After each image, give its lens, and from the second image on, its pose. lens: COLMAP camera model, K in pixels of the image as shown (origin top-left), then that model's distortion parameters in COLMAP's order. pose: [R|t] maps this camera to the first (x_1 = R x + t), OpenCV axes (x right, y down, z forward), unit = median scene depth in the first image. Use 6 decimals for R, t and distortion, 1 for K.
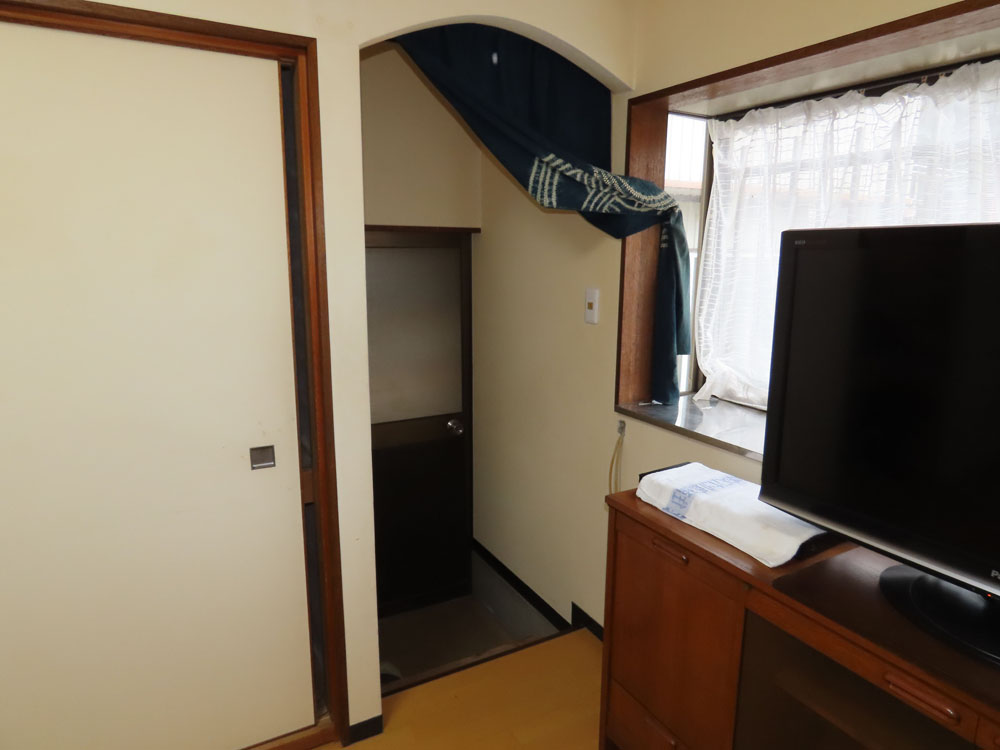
lens RADIAL K [[636.4, 0, 504.8], [0, 636.4, 370.5], [0, 0, 1]] dist [0.001888, 0.000541]
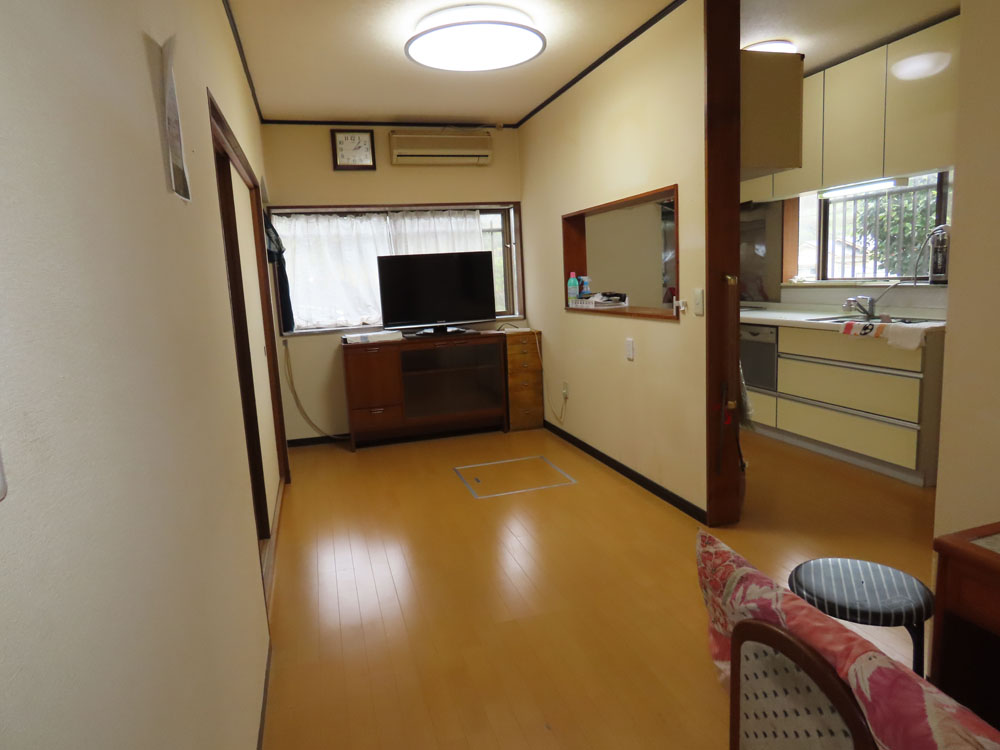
lens RADIAL K [[636.4, 0, 504.8], [0, 636.4, 370.5], [0, 0, 1]] dist [0.001888, 0.000541]
pose [[0.207224, -0.164822, 0.964309, -2.930064], [0.239059, 0.964354, 0.113458, 0.176569], [-0.948635, 0.207016, 0.239239, -0.467604]]
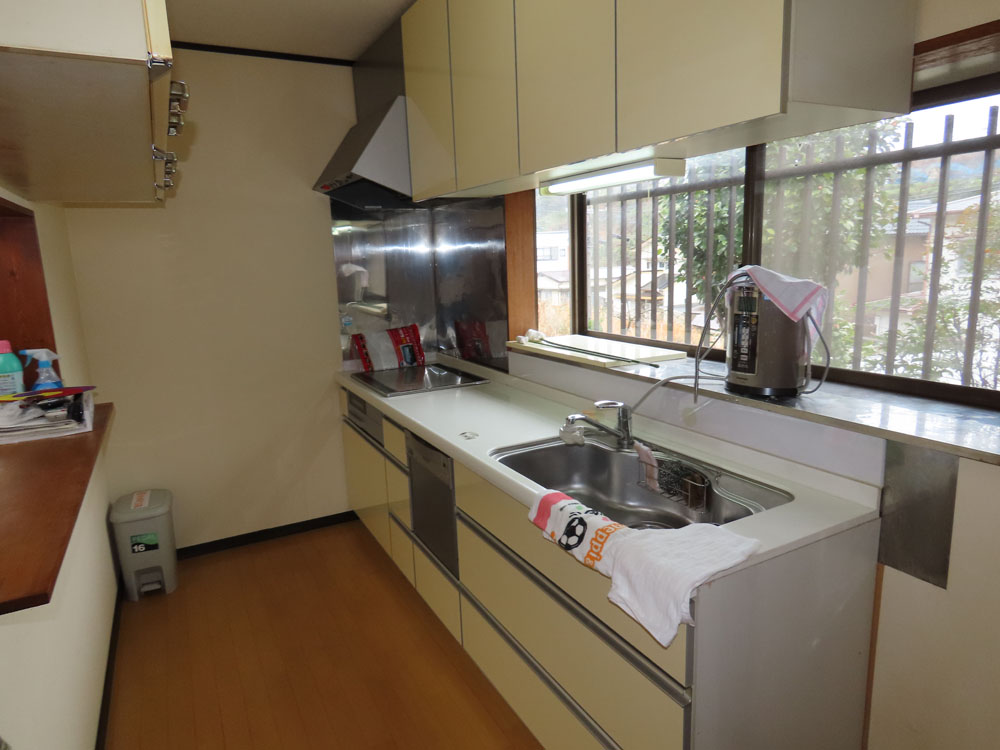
lens RADIAL K [[636.4, 0, 504.8], [0, 636.4, 370.5], [0, 0, 1]] dist [0.001888, 0.000541]
pose [[0.013984, -0.190372, 0.981612, -1.088430], [0.221156, 0.957984, 0.182639, 0.194794], [-0.975138, 0.214536, 0.055499, -1.275784]]
